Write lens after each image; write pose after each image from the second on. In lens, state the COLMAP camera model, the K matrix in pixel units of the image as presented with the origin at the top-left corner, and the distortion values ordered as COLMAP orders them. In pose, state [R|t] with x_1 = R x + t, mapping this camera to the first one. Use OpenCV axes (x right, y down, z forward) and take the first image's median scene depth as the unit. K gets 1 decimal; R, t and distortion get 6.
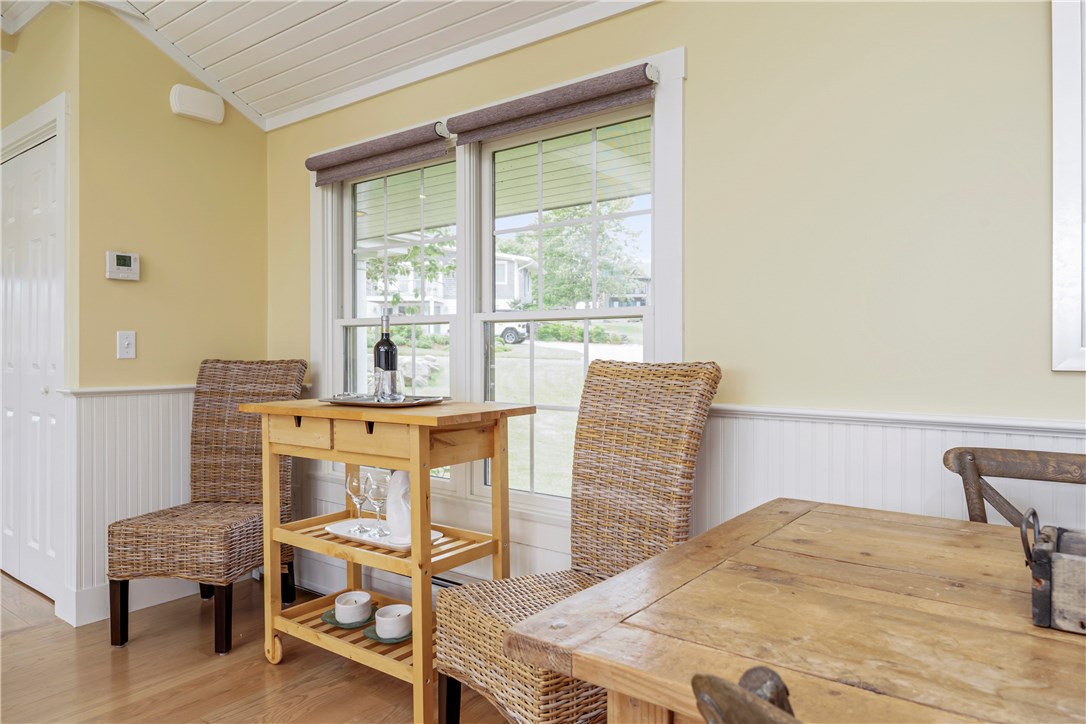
lens RADIAL K [[696.0, 0, 545.3], [0, 696.0, 357.1], [0, 0, 1]] dist [0.006548, -0.000411]
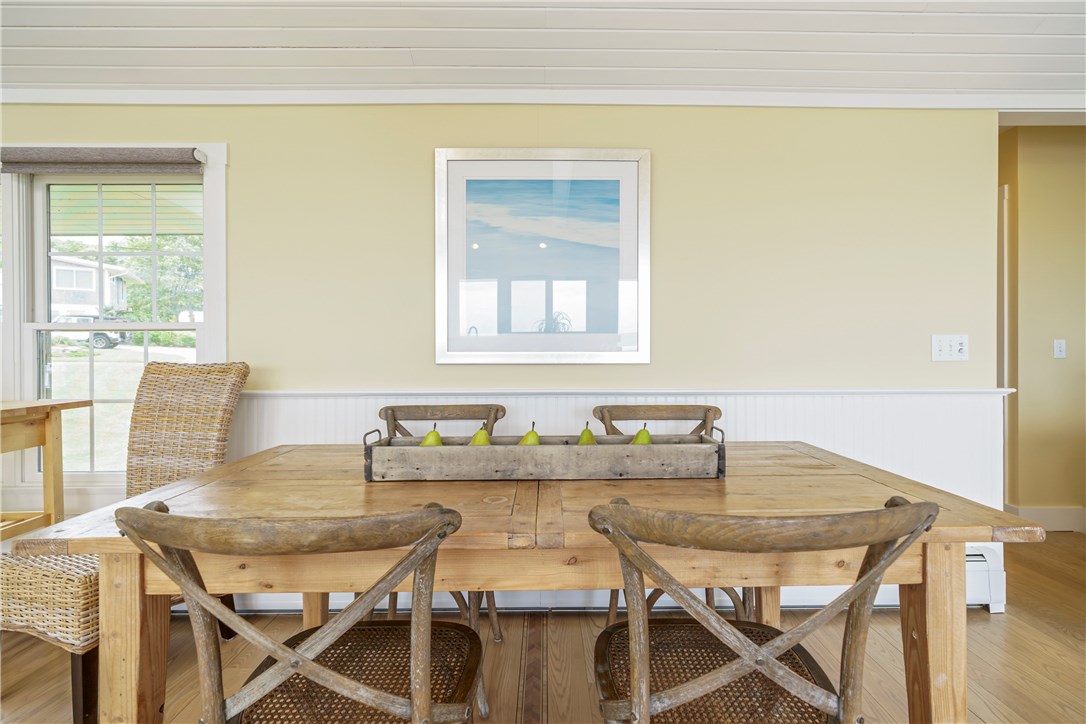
lens RADIAL K [[504.0, 0, 545.1], [0, 504.0, 356.5], [0, 0, 1]] dist [-0.002776, 0.000341]
pose [[0.781873, -0.007055, 0.623397, 0.063692], [0.009743, 0.999952, -0.000903, 0.001710], [-0.623361, 0.006780, 0.781905, -0.219637]]
